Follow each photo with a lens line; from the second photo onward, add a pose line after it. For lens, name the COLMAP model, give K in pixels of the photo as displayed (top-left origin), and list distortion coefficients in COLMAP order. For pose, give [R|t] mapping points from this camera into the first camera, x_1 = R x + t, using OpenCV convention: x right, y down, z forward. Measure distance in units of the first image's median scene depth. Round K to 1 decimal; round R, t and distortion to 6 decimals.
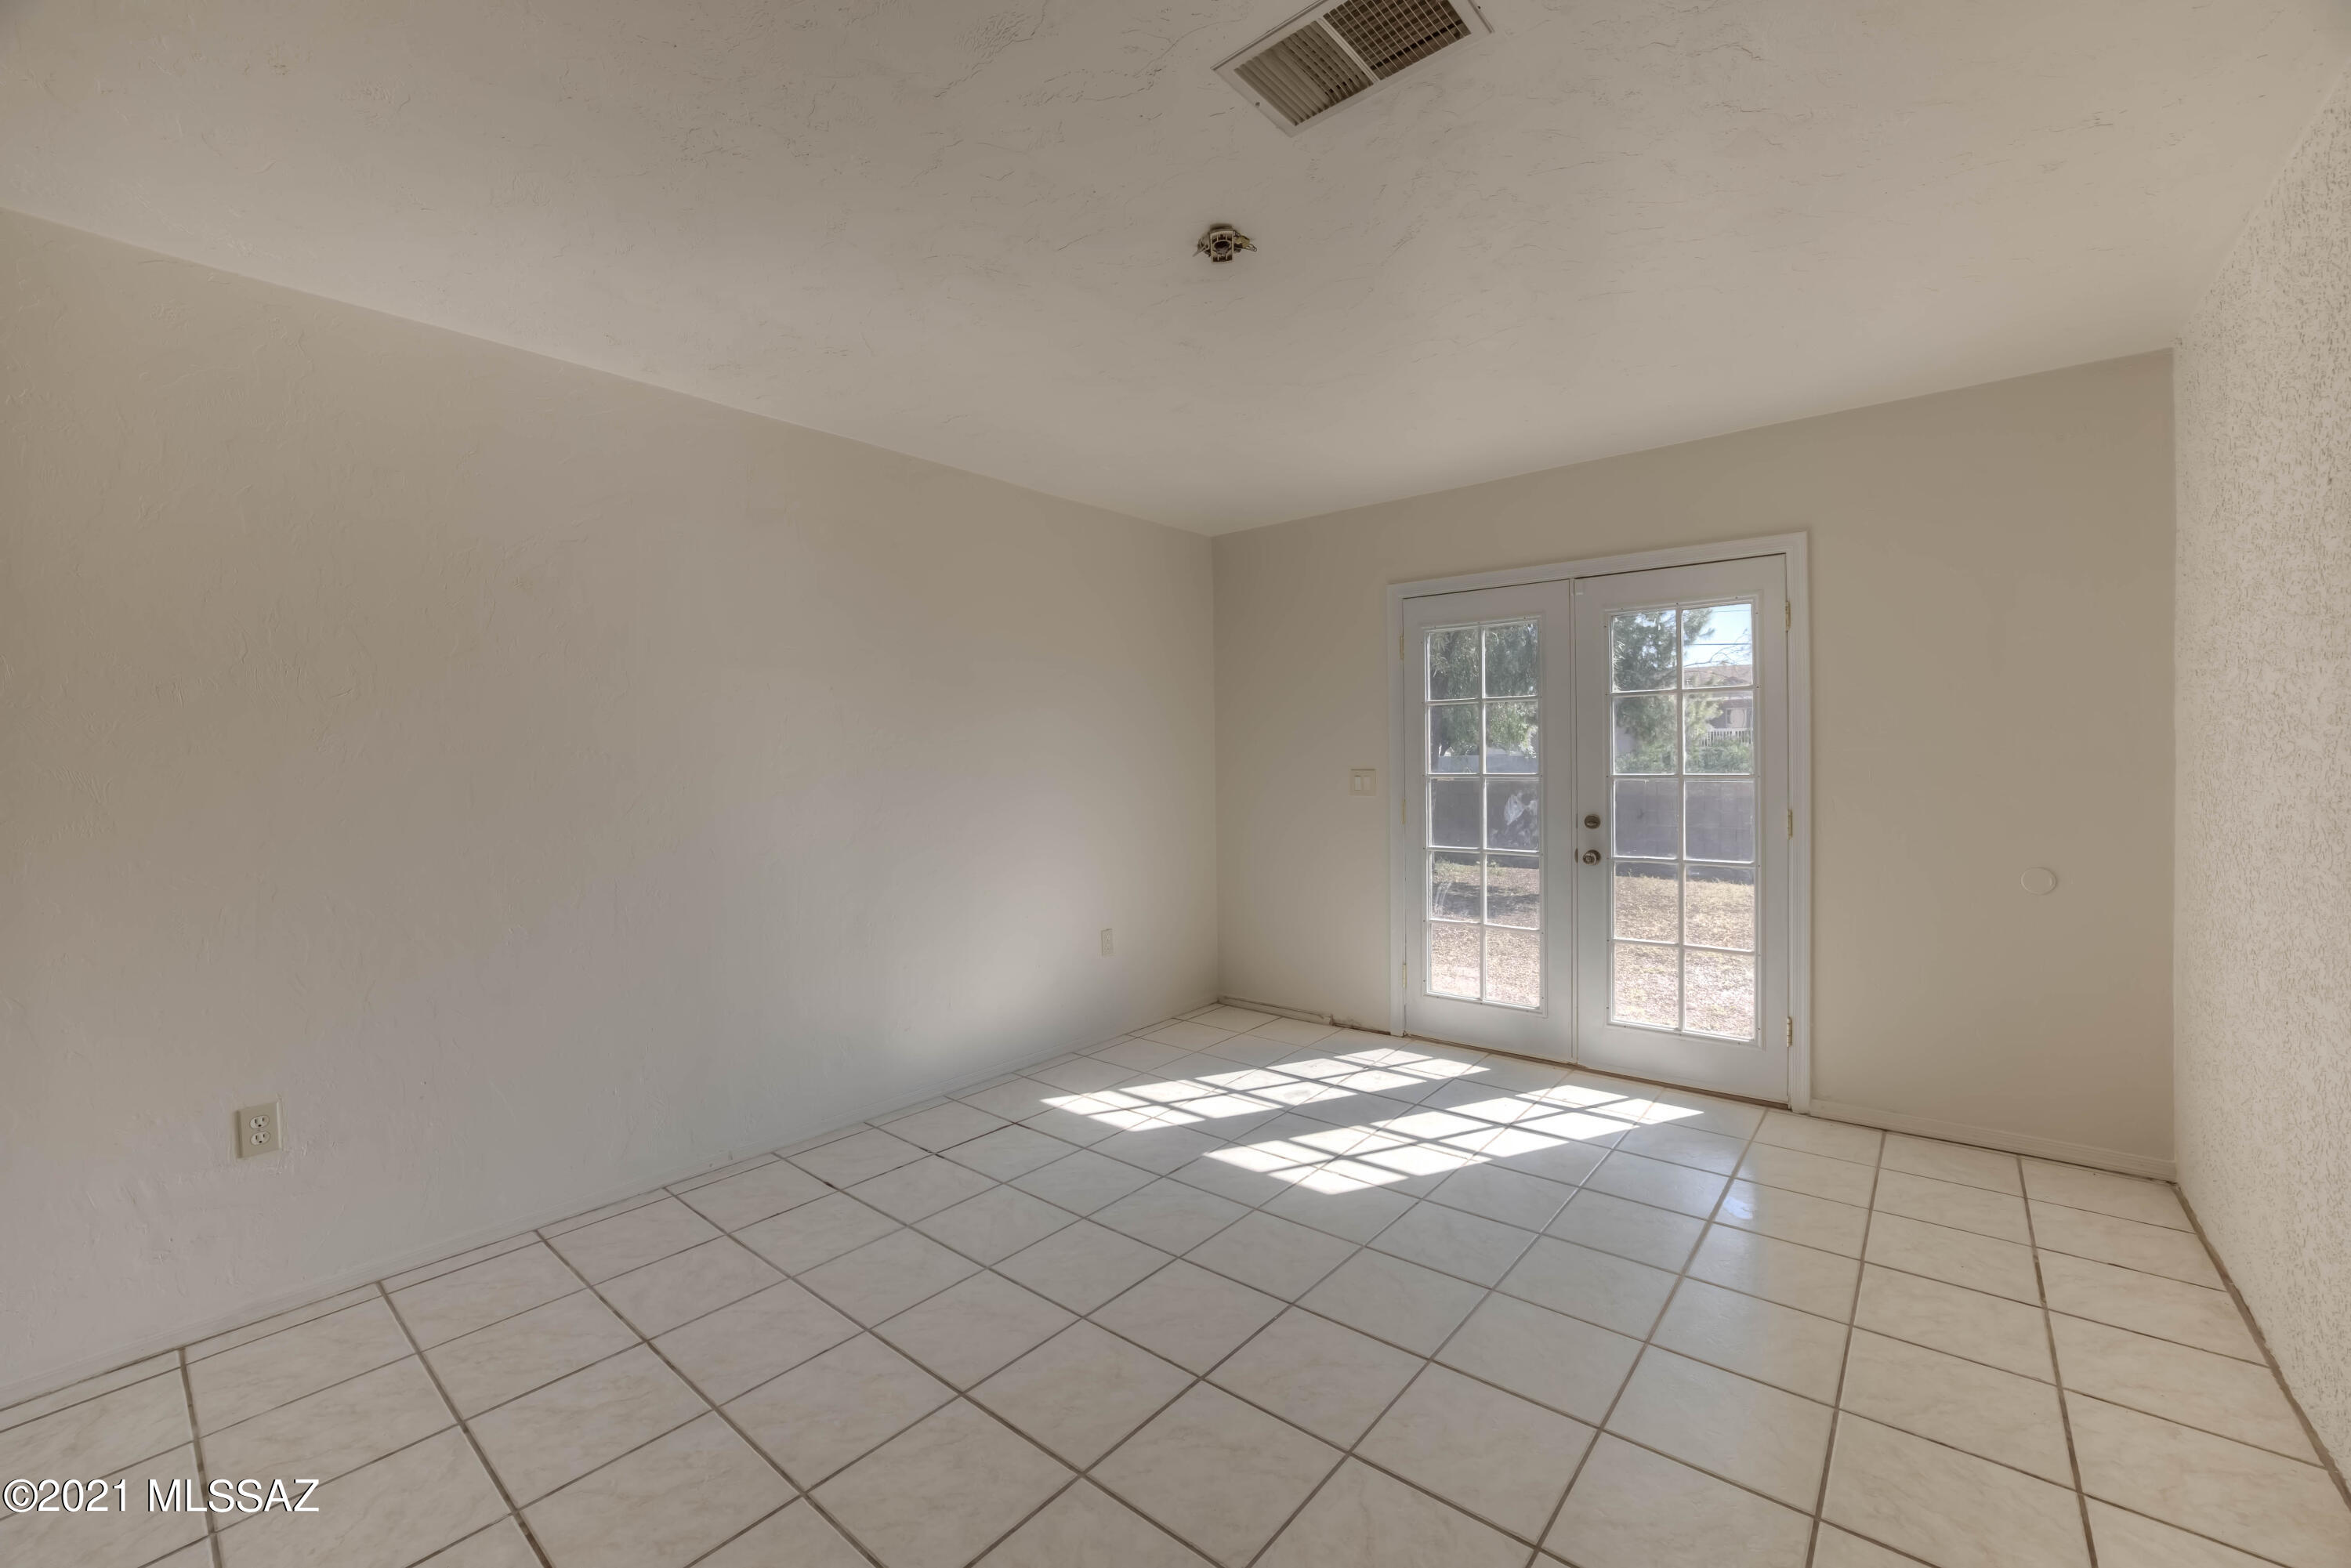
lens RADIAL K [[949.8, 0, 1144.4], [0, 949.8, 760.5], [0, 0, 1]] dist [-0.048708, 0.014335]
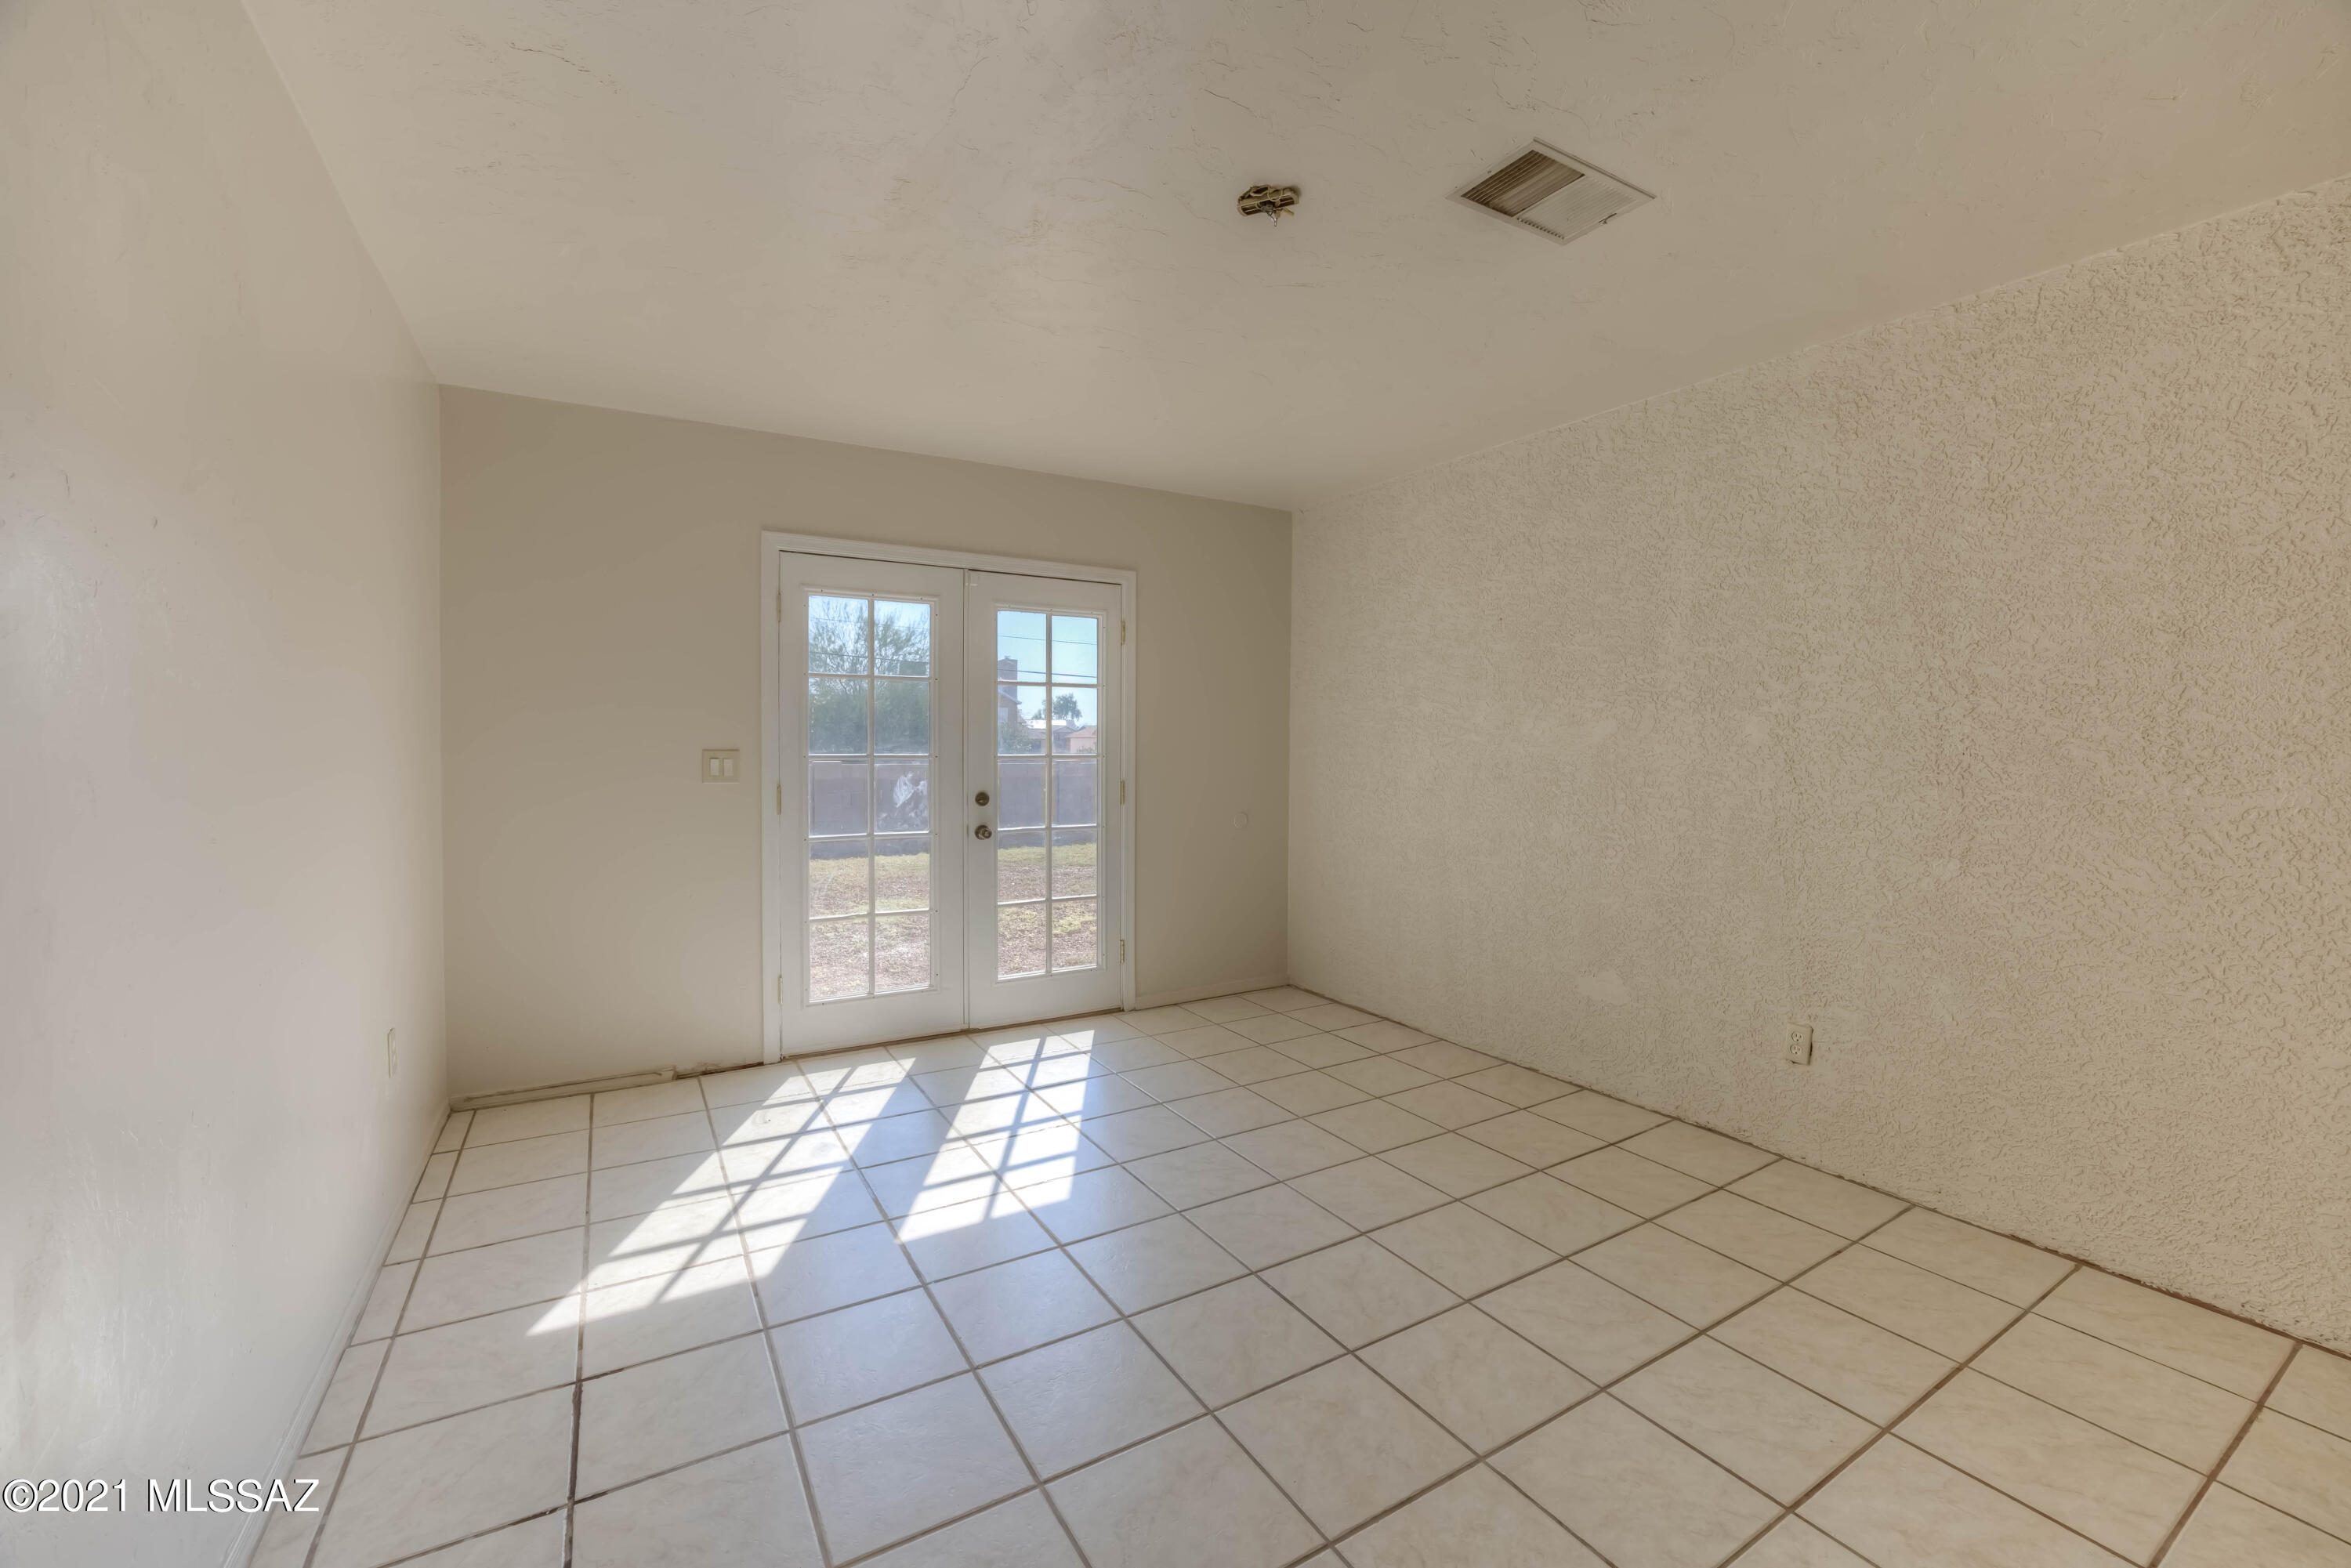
lens RADIAL K [[949.5, 0, 1186.7], [0, 949.5, 755.4], [0, 0, 1]] dist [-0.048603, 0.013972]
pose [[0.311804, 0.003996, 0.950138, -0.488420], [-0.005816, 0.999980, -0.002297, 0.016617], [-0.950129, -0.004809, 0.311821, 0.447210]]
